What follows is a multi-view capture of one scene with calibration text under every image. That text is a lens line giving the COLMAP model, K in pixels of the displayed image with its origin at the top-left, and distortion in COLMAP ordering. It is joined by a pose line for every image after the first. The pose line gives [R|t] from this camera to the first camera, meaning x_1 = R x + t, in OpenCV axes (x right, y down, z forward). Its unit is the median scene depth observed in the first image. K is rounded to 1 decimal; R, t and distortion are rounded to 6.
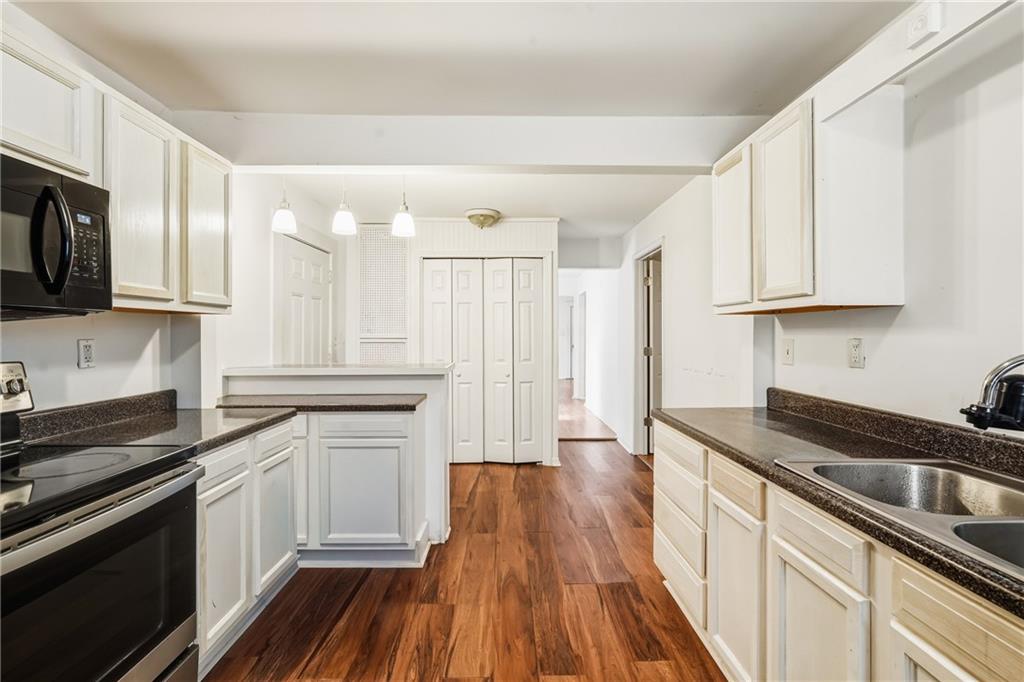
lens RADIAL K [[454.7, 0, 513.5], [0, 454.7, 336.2], [0, 0, 1]] dist [-0.019998, 0.009885]
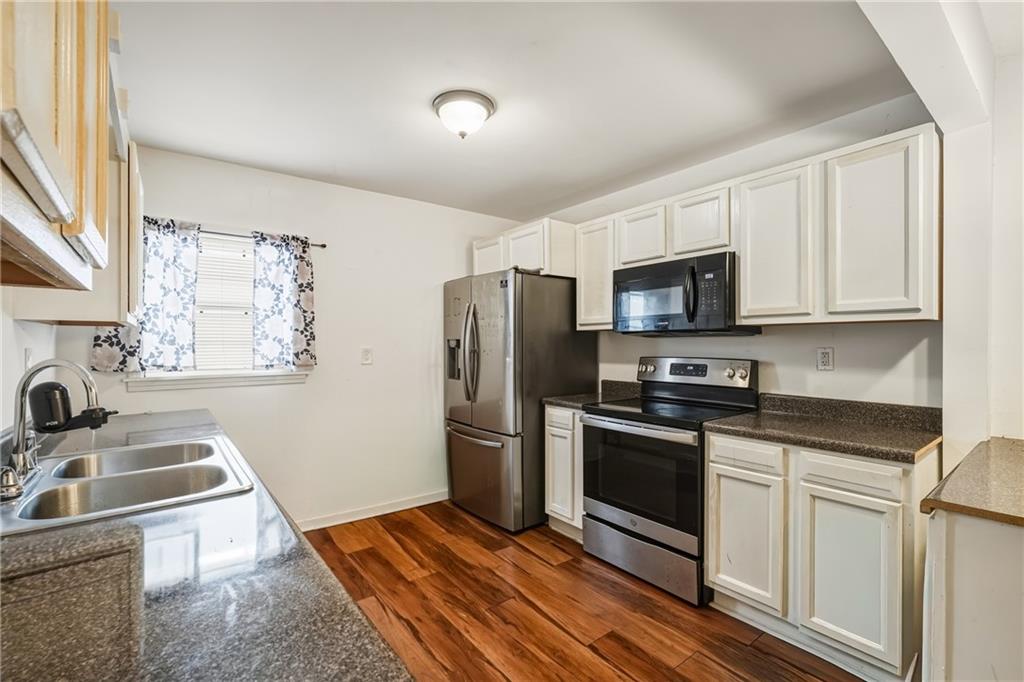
lens RADIAL K [[447.3, 0, 512.0], [0, 447.3, 341.0], [0, 0, 1]] dist [-0.017021, 0.000079]
pose [[-0.800965, 0.000600, -0.598711, 0.459536], [0.000850, 1.000000, -0.000135, -0.010645], [0.598711, -0.000617, -0.800965, 1.338708]]
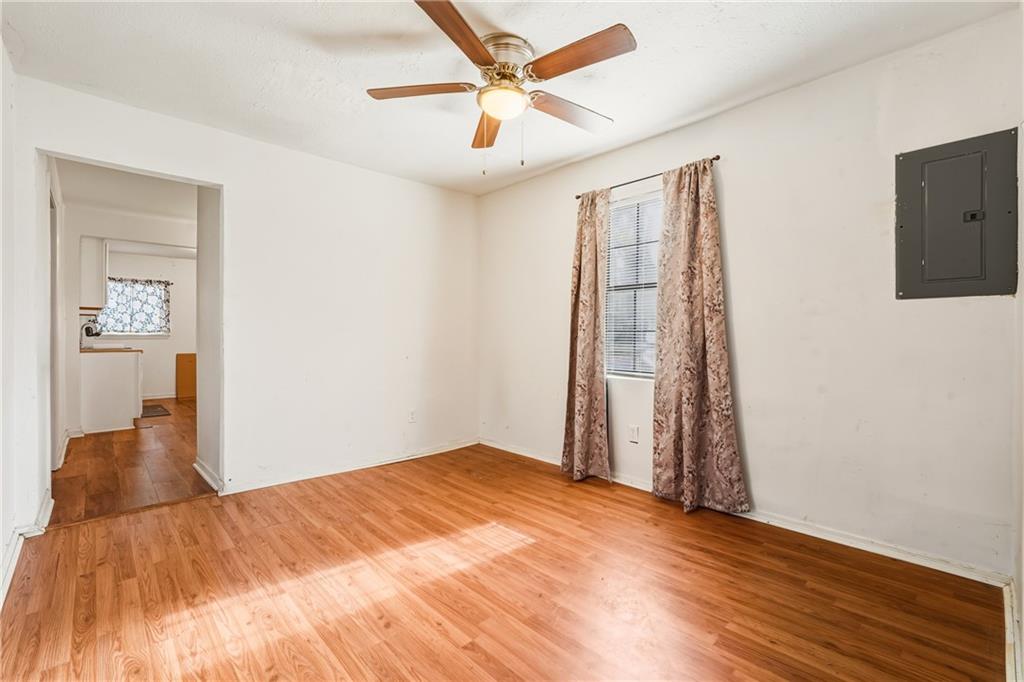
lens RADIAL K [[454.7, 0, 513.5], [0, 454.7, 336.2], [0, 0, 1]] dist [-0.019998, 0.009885]
pose [[-0.745135, 0.000315, -0.666913, 0.489180], [-0.002717, 0.999990, 0.003508, 0.084480], [0.666908, 0.004426, -0.745127, 4.504765]]
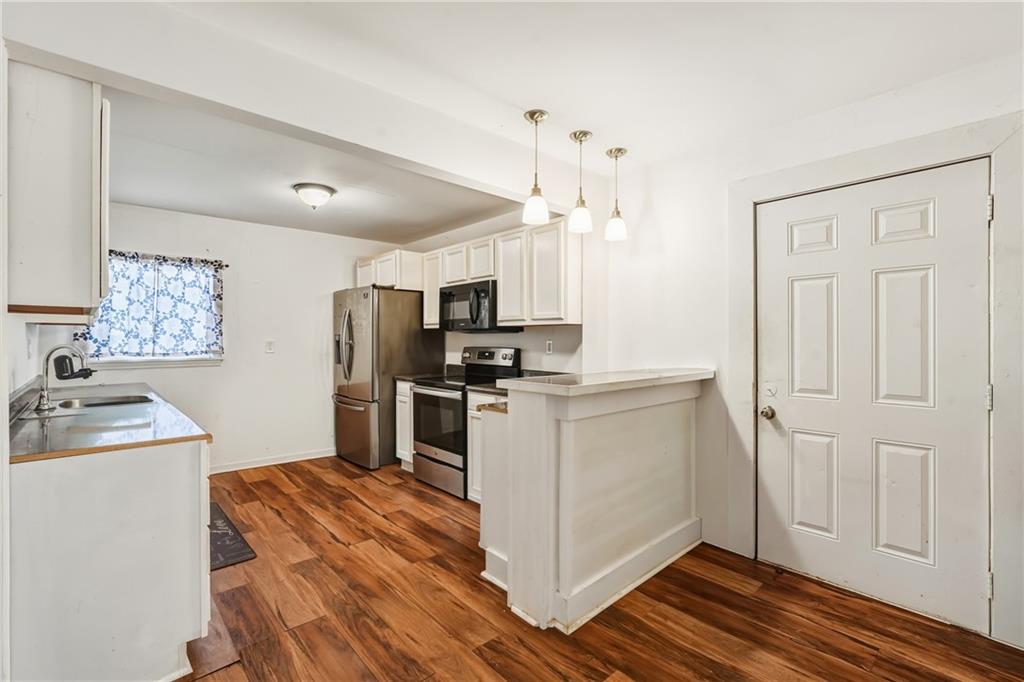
lens RADIAL K [[454.7, 0, 513.5], [0, 454.7, 336.2], [0, 0, 1]] dist [-0.019998, 0.009885]
pose [[-0.748925, -0.000947, -0.662654, 0.492812], [-0.000875, 1.000000, -0.000441, -0.009061], [0.662654, 0.000250, -0.748926, 2.201443]]
